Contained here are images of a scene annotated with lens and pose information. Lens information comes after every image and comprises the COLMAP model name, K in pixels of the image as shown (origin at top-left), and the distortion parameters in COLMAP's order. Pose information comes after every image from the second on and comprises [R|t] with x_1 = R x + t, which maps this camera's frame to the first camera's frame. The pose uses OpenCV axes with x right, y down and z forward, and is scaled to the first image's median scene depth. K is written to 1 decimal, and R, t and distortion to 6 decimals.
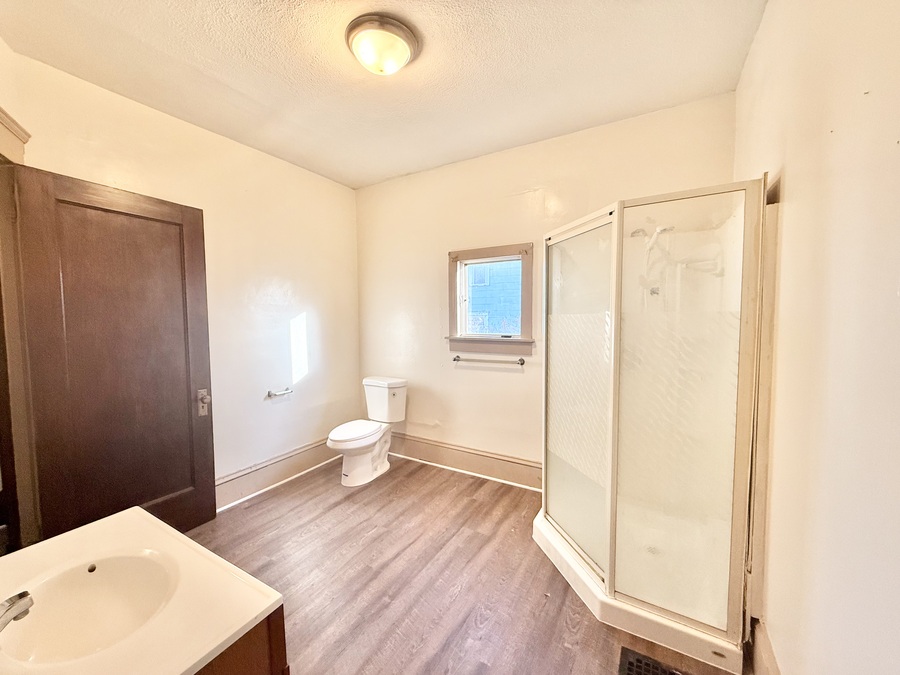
lens RADIAL K [[359.9, 0, 448.5], [0, 359.9, 336.6], [0, 0, 1]] dist [0.011408, -0.001135]
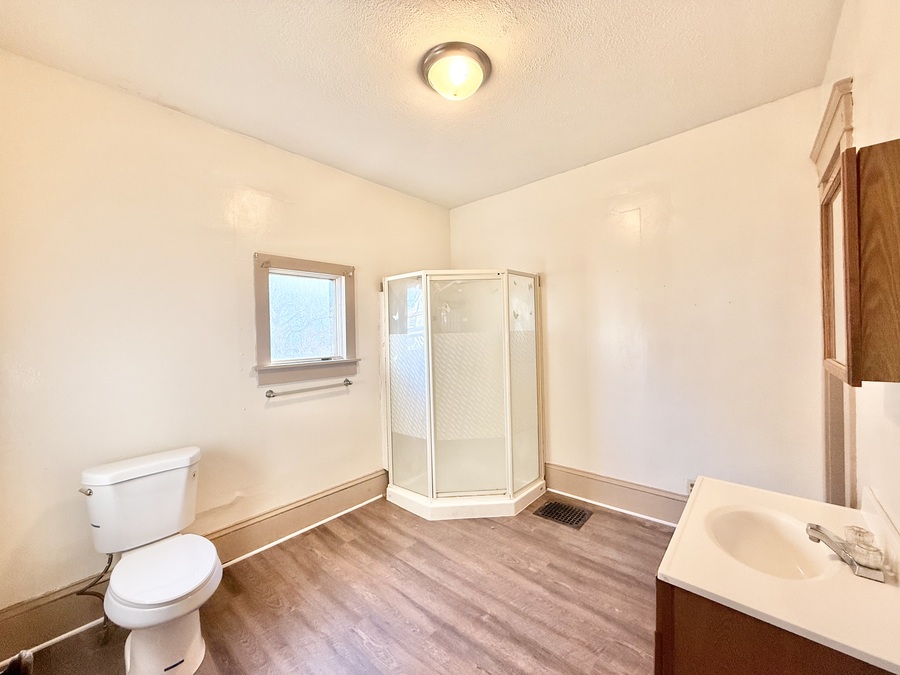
lens RADIAL K [[359.9, 0, 447.7], [0, 359.9, 335.5], [0, 0, 1]] dist [0.011408, -0.001135]
pose [[0.189045, -0.009434, 0.981923, -0.743453], [0.077392, 0.996987, -0.005321, -0.033457], [-0.978914, 0.076999, 0.189205, 0.544488]]
